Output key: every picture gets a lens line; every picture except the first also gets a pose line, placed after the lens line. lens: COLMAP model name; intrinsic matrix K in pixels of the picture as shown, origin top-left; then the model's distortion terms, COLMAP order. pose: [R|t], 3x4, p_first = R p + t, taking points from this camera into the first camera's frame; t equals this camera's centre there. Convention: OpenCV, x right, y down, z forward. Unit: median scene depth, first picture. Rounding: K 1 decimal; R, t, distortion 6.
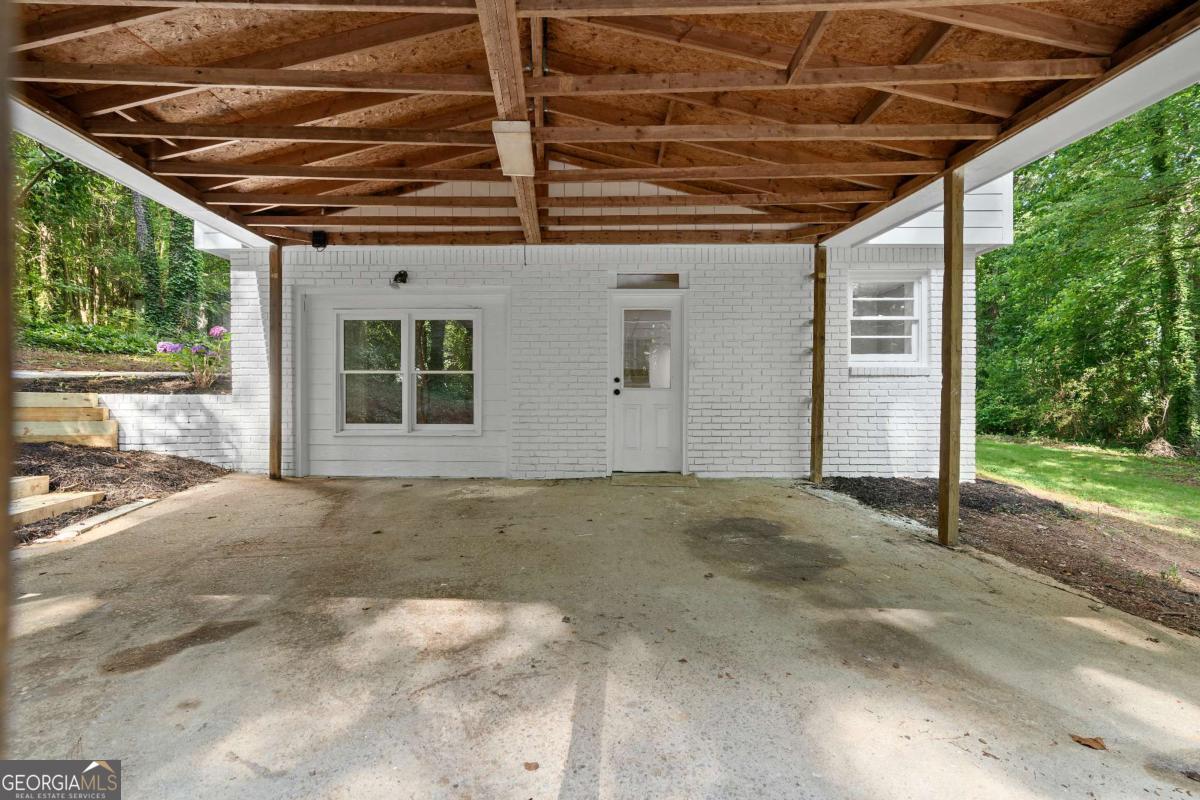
lens RADIAL K [[551.0, 0, 598.0], [0, 551.0, 401.9], [0, 0, 1]] dist [-0.004935, -0.000568]
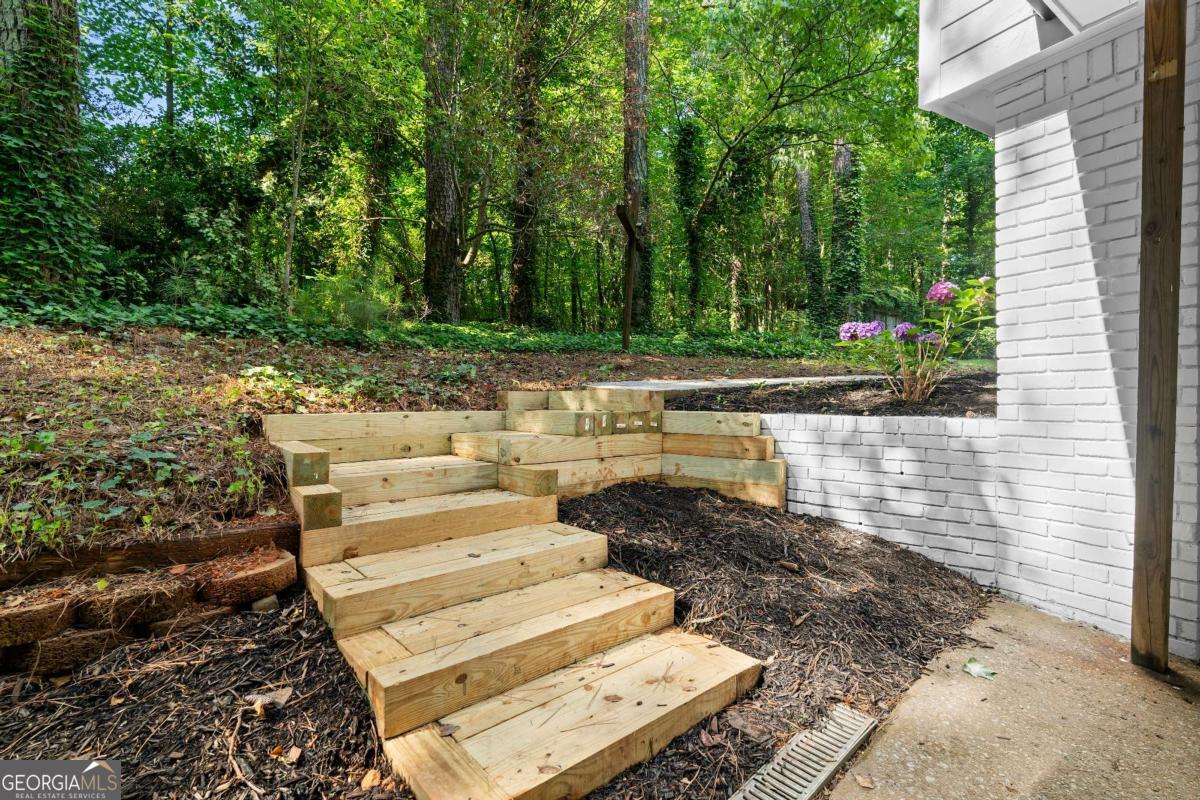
lens RADIAL K [[551.0, 0, 598.0], [0, 551.0, 401.9], [0, 0, 1]] dist [-0.004935, -0.000568]
pose [[0.501731, 0.001207, -0.865023, -0.416083], [-0.006749, 0.999974, -0.002519, -0.021771], [0.864997, 0.007102, 0.501726, 0.471886]]
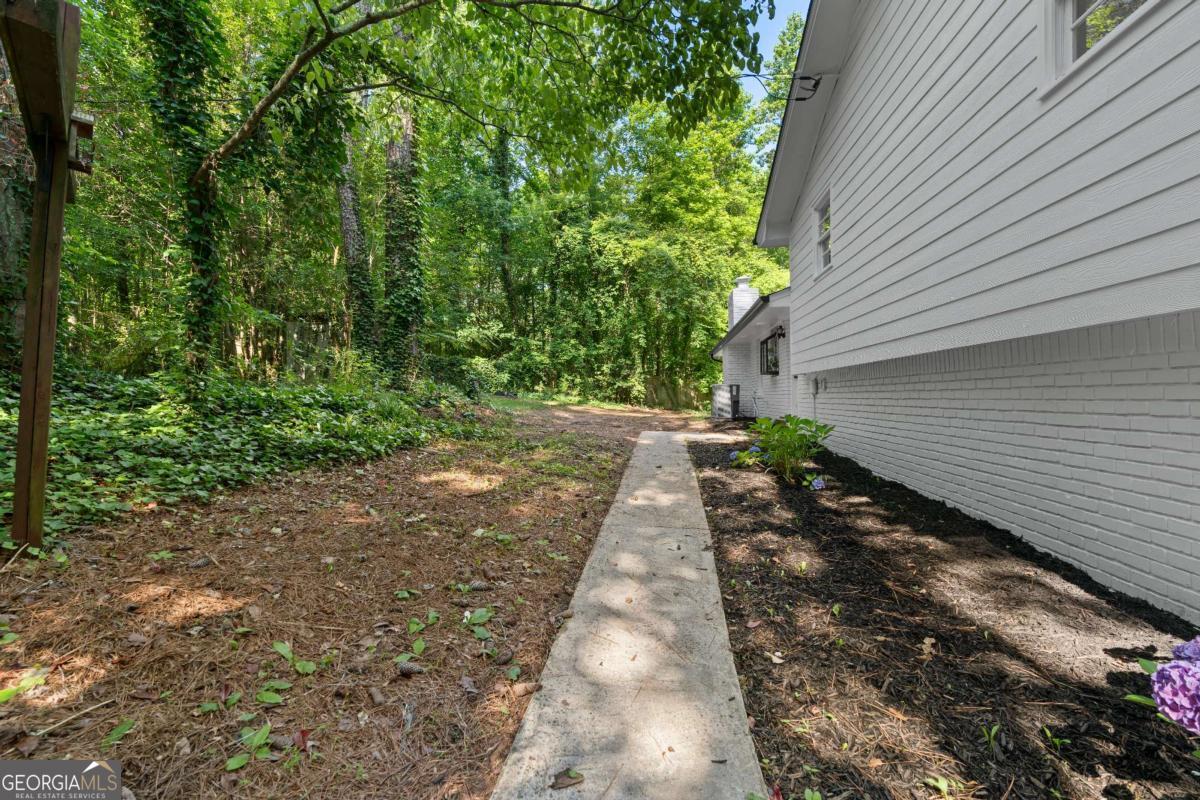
lens RADIAL K [[551.0, 0, 598.0], [0, 551.0, 401.9], [0, 0, 1]] dist [-0.004935, -0.000568]
pose [[0.993968, -0.010701, -0.109143, -0.989722], [0.010566, 0.999943, -0.001816, -0.205648], [0.109156, 0.000652, 0.994024, 0.800876]]
